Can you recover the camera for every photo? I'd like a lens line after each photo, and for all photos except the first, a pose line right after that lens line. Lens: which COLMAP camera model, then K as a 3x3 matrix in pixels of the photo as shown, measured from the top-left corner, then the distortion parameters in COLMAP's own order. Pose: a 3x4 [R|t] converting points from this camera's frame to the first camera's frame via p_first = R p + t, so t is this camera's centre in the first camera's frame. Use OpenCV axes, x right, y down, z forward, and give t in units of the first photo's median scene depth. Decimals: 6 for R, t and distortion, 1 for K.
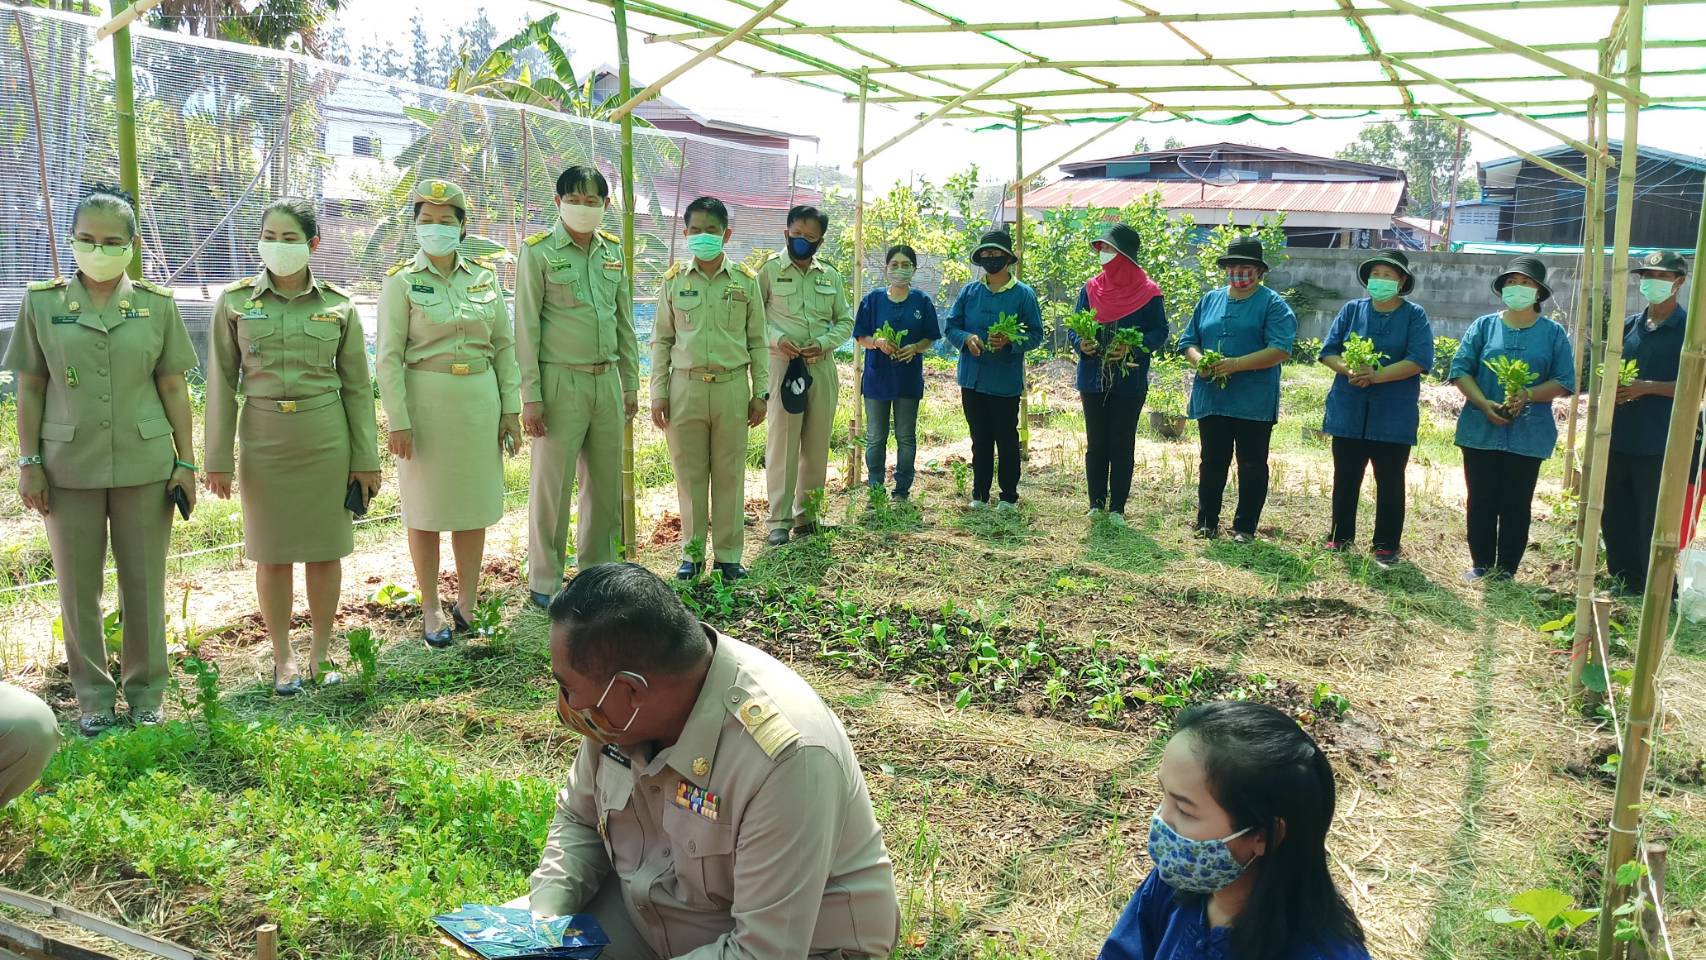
lens RADIAL K [[1402.0, 0, 859.1], [0, 1402.0, 479.3], [0, 0, 1]] dist [0.026918, -0.069109]
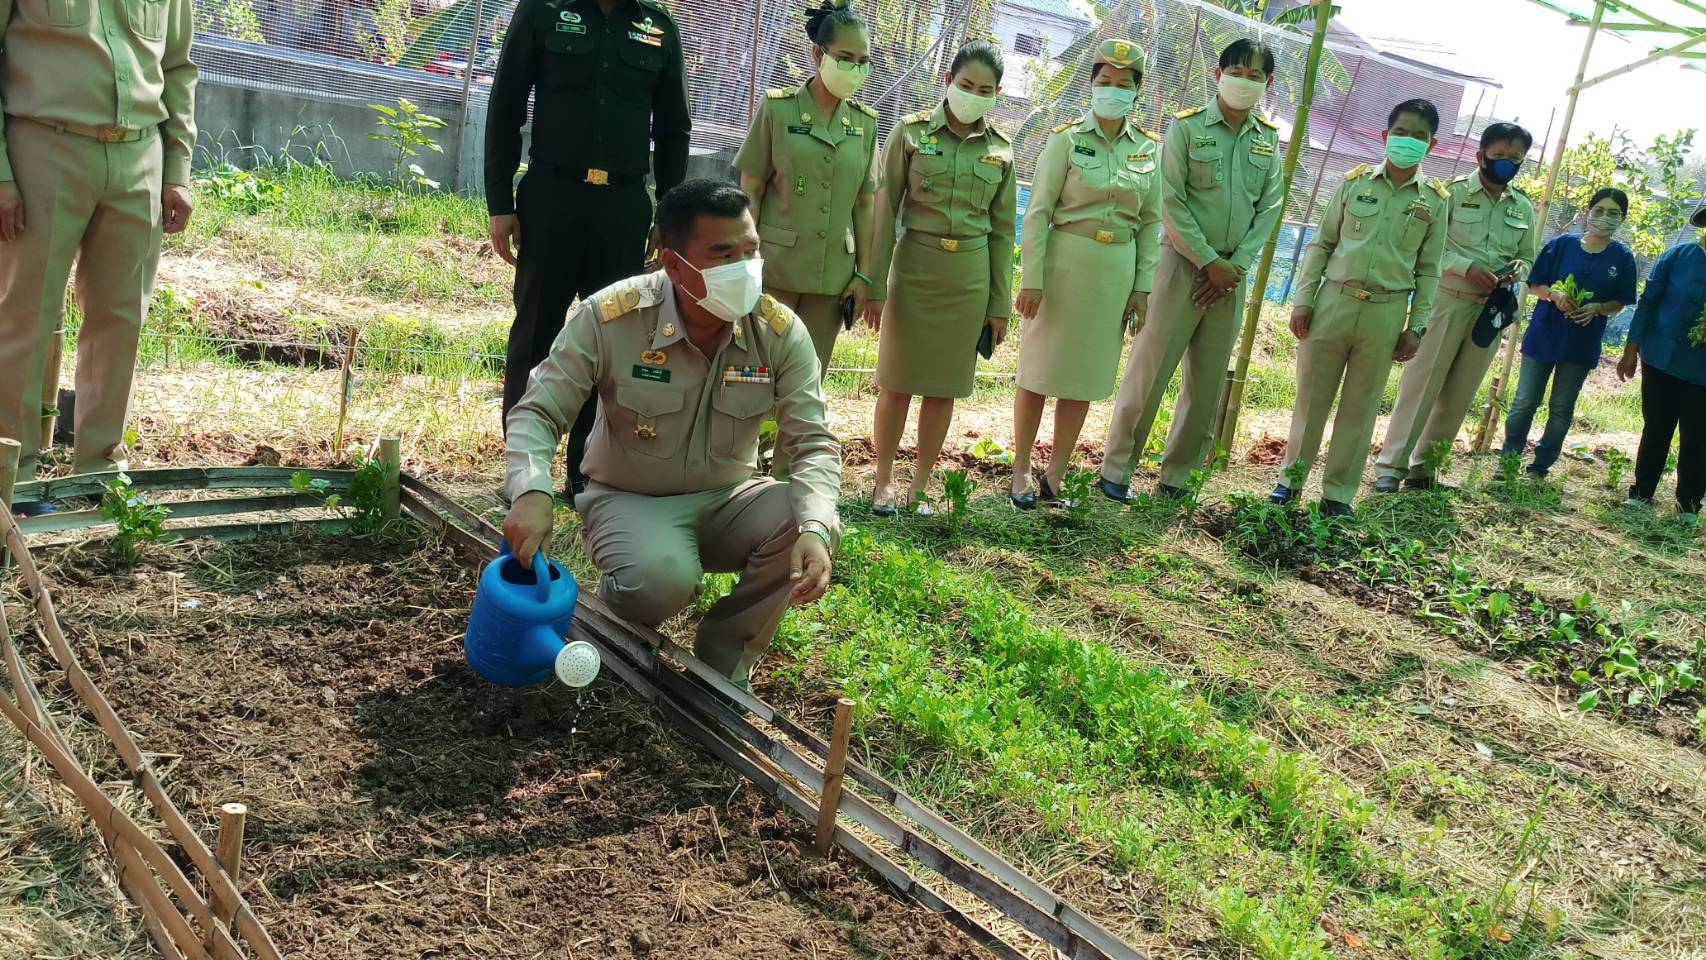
lens RADIAL K [[1402.0, 0, 849.3], [0, 1402.0, 481.5], [0, 0, 1]] dist [0.026918, -0.069109]
pose [[0.896902, 0.219597, -0.383854, -0.027477], [-0.198259, 0.975549, 0.094852, 0.028929], [0.395298, -0.008970, 0.918509, 0.025850]]
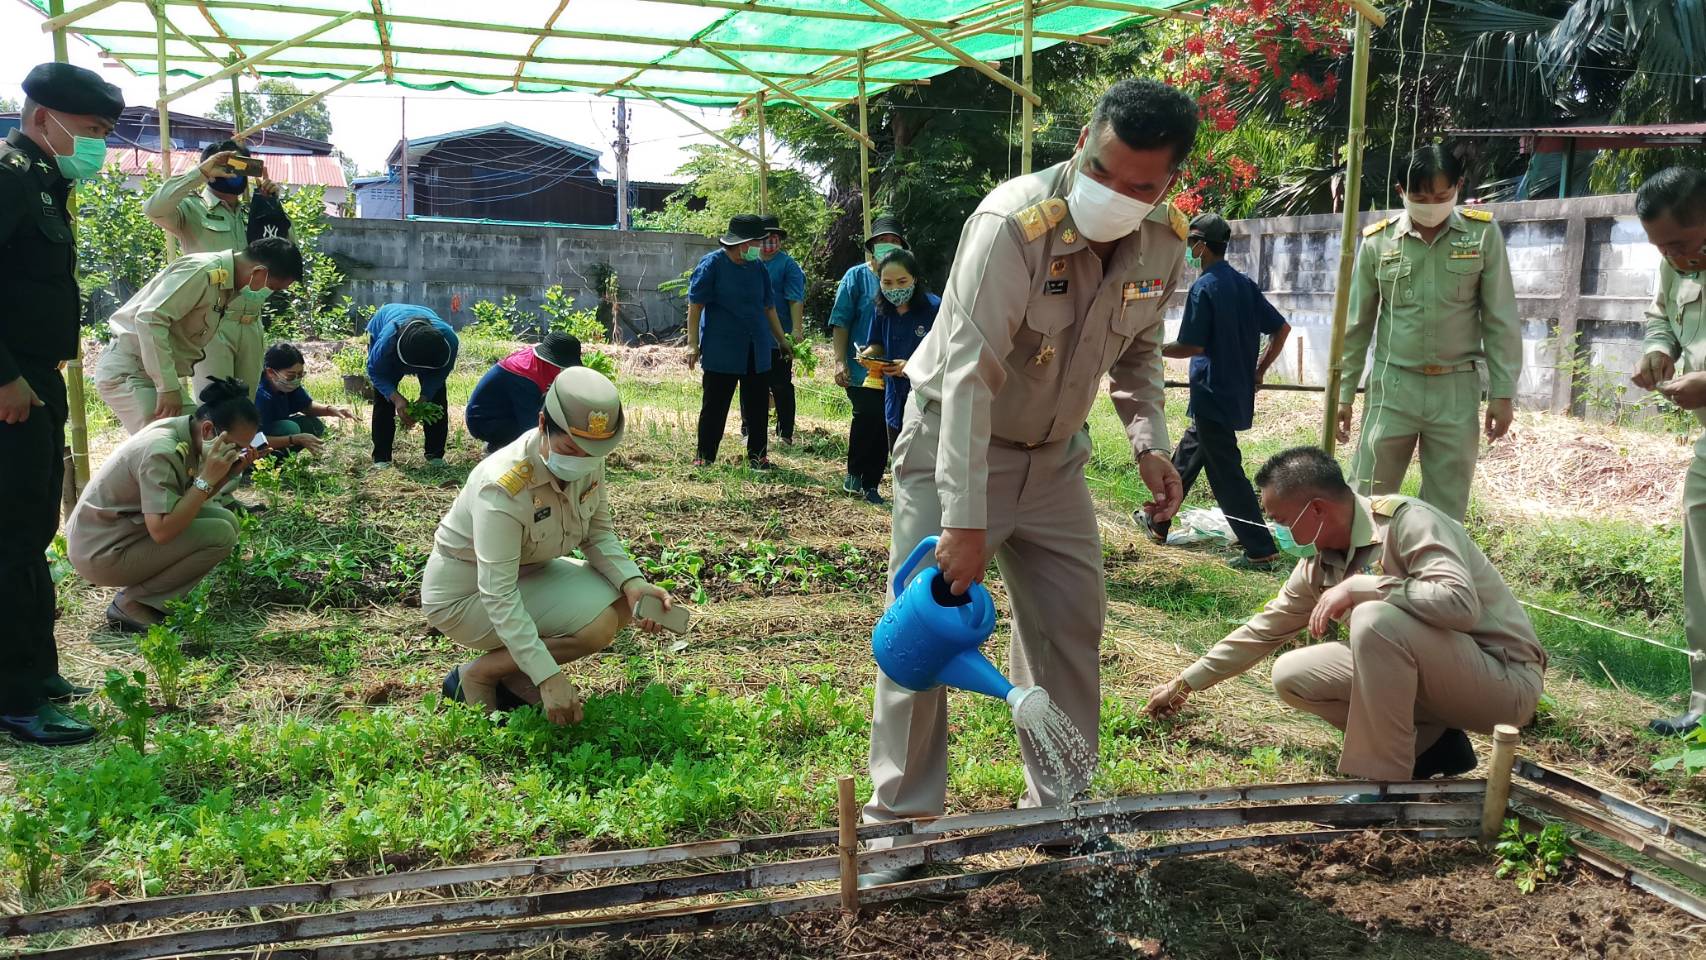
lens RADIAL K [[1402.0, 0, 854.2], [0, 1402.0, 478.4], [0, 0, 1]] dist [0.026918, -0.069109]
pose [[0.718065, -0.111223, 0.687031, -0.523281], [0.101060, 0.993348, 0.055187, 0.012094], [-0.688600, 0.029803, 0.724529, 0.089116]]
